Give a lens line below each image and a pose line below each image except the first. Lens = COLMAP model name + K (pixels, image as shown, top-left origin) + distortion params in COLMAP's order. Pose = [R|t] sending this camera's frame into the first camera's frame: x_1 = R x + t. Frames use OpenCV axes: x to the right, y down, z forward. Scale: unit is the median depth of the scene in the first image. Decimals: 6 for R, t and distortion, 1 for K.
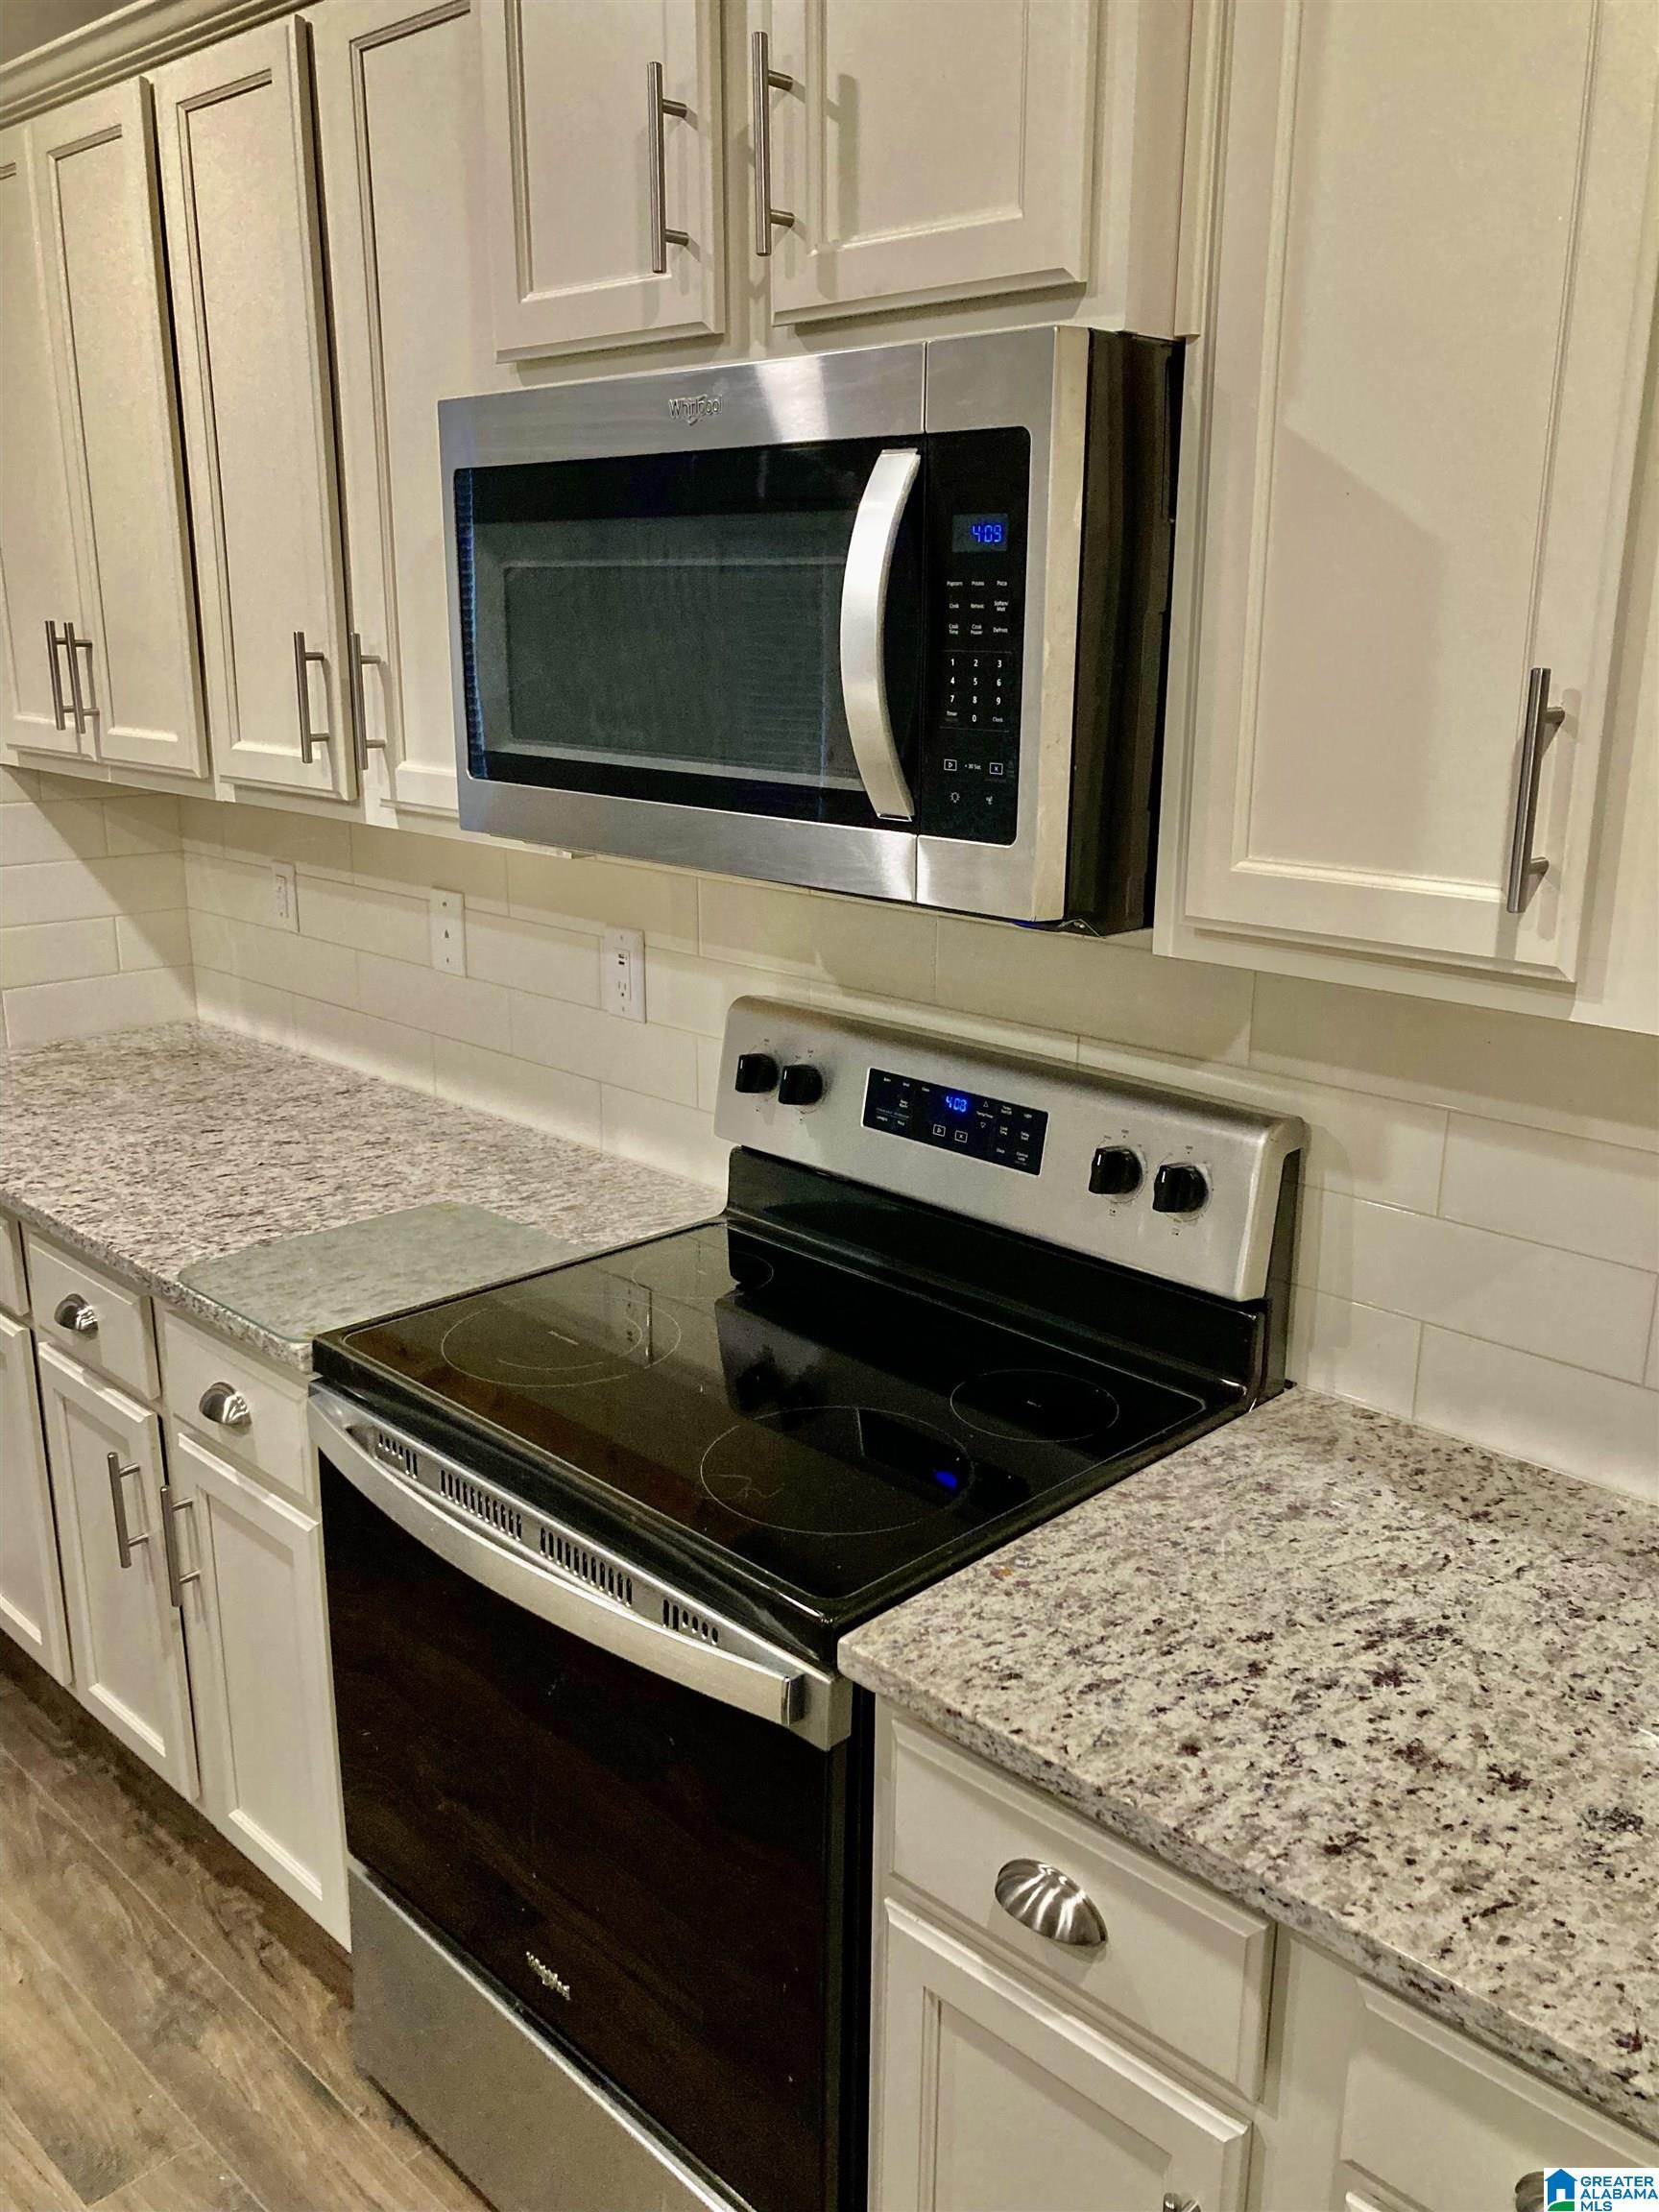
lens RADIAL K [[1827.6, 0, 848.0], [0, 1827.6, 1100.7], [0, 0, 1]] dist [0.041251, -0.034043]
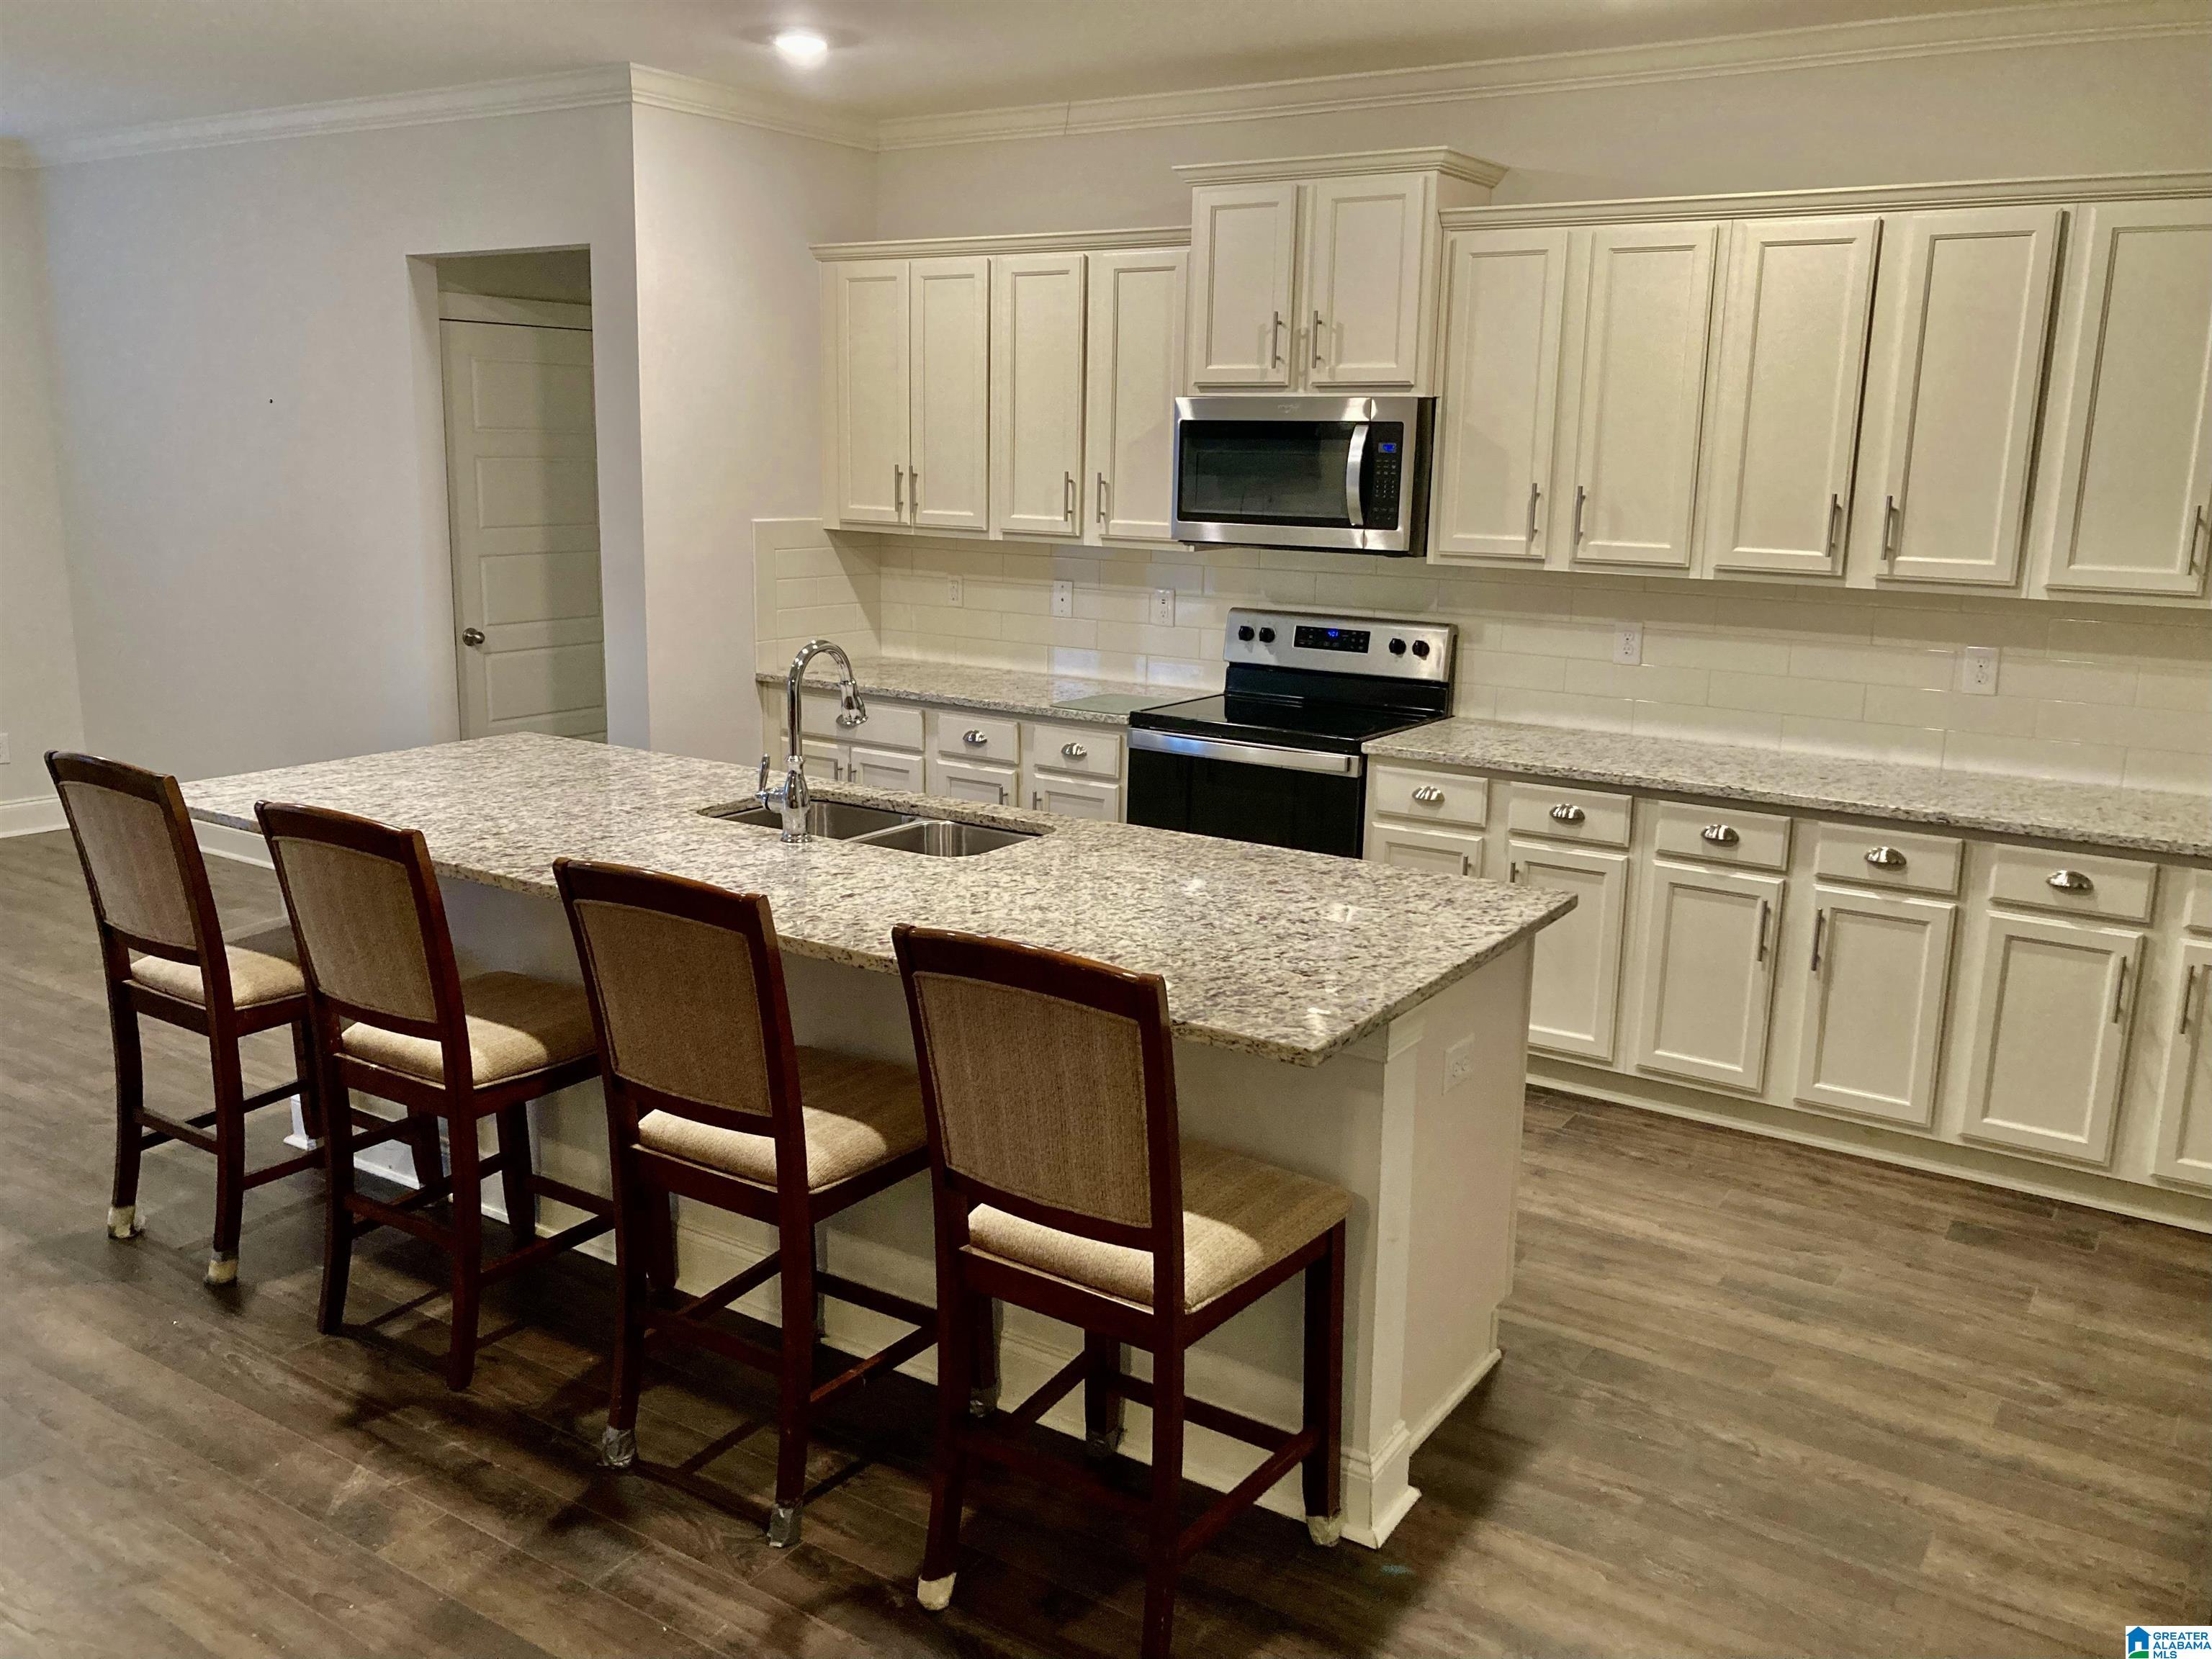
lens RADIAL K [[1827.6, 0, 1094.2], [0, 1827.6, 833.9], [0, 0, 1]] dist [0.041251, -0.034043]
pose [[0.982574, -0.036497, 0.182251, -0.799872], [0.044952, 0.998086, -0.042474, 0.398279], [-0.180352, 0.049927, 0.982334, -1.649722]]
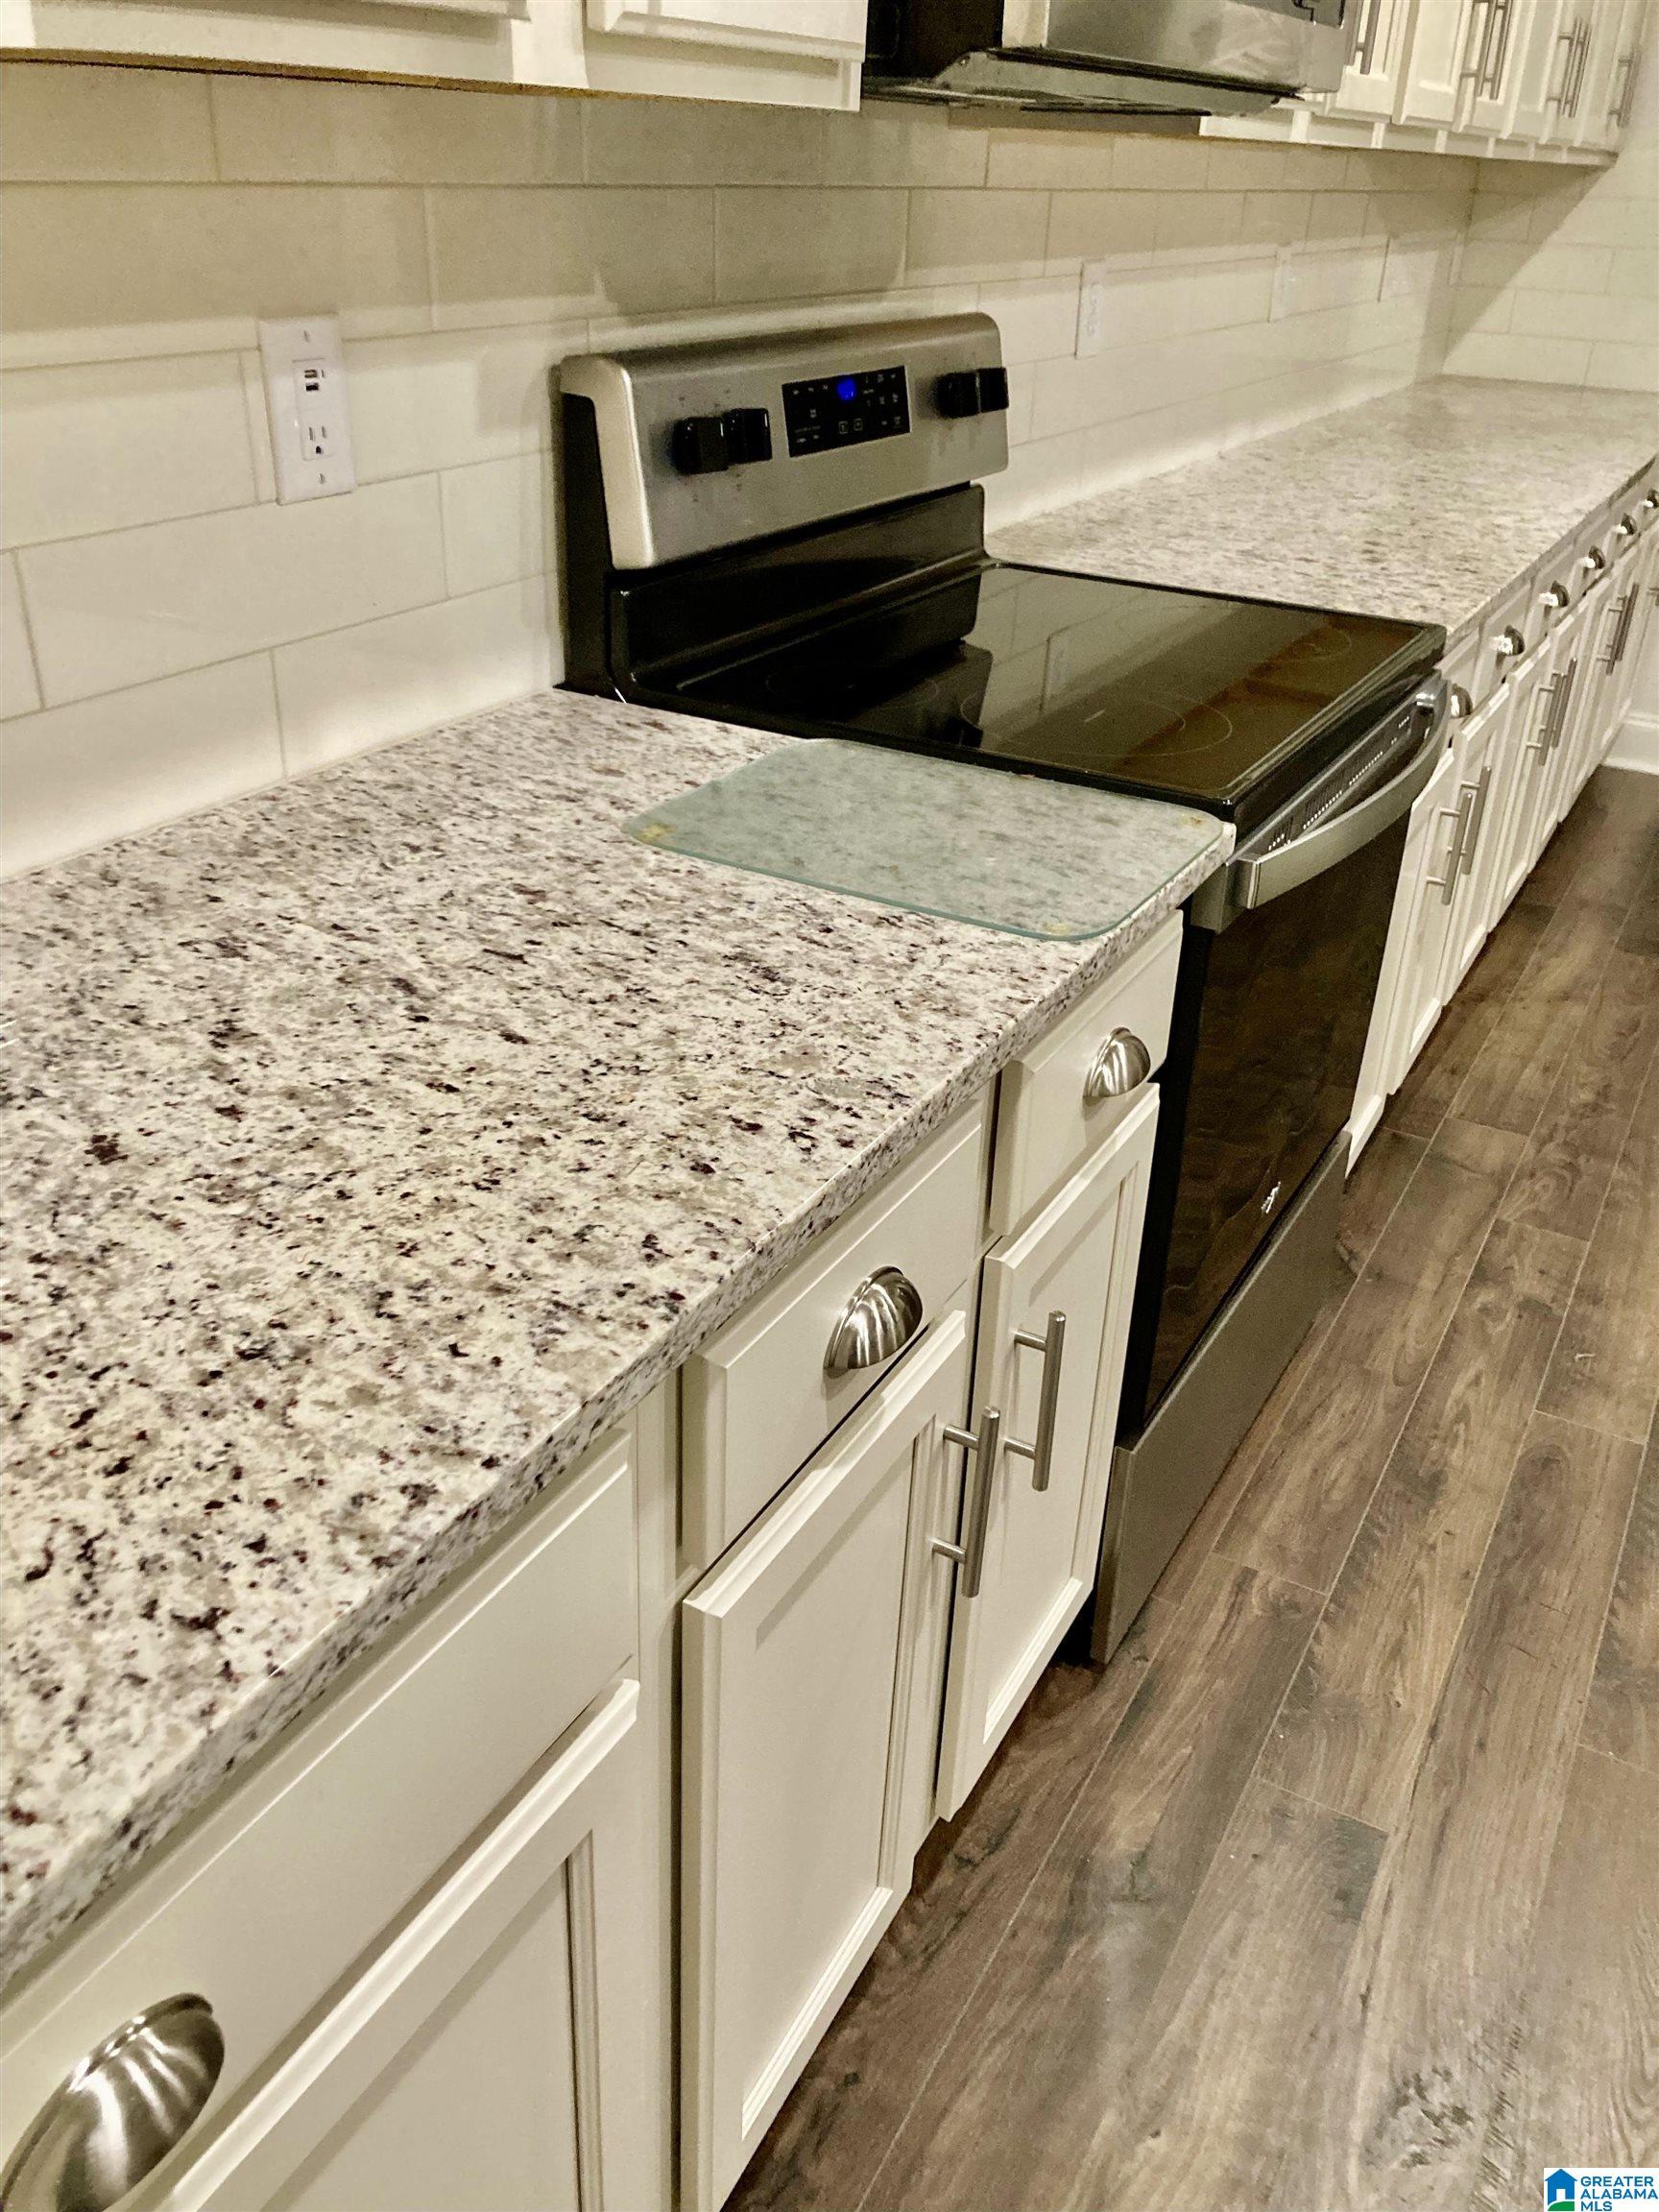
lens RADIAL K [[1827.6, 0, 833.9], [0, 1827.6, 1111.1], [0, 0, 1]] dist [0.041251, -0.034043]
pose [[-0.265439, -0.468442, 0.842677, -0.859508], [0.214449, 0.823449, 0.525304, -0.180885], [-0.939975, 0.320148, -0.118119, 1.169177]]
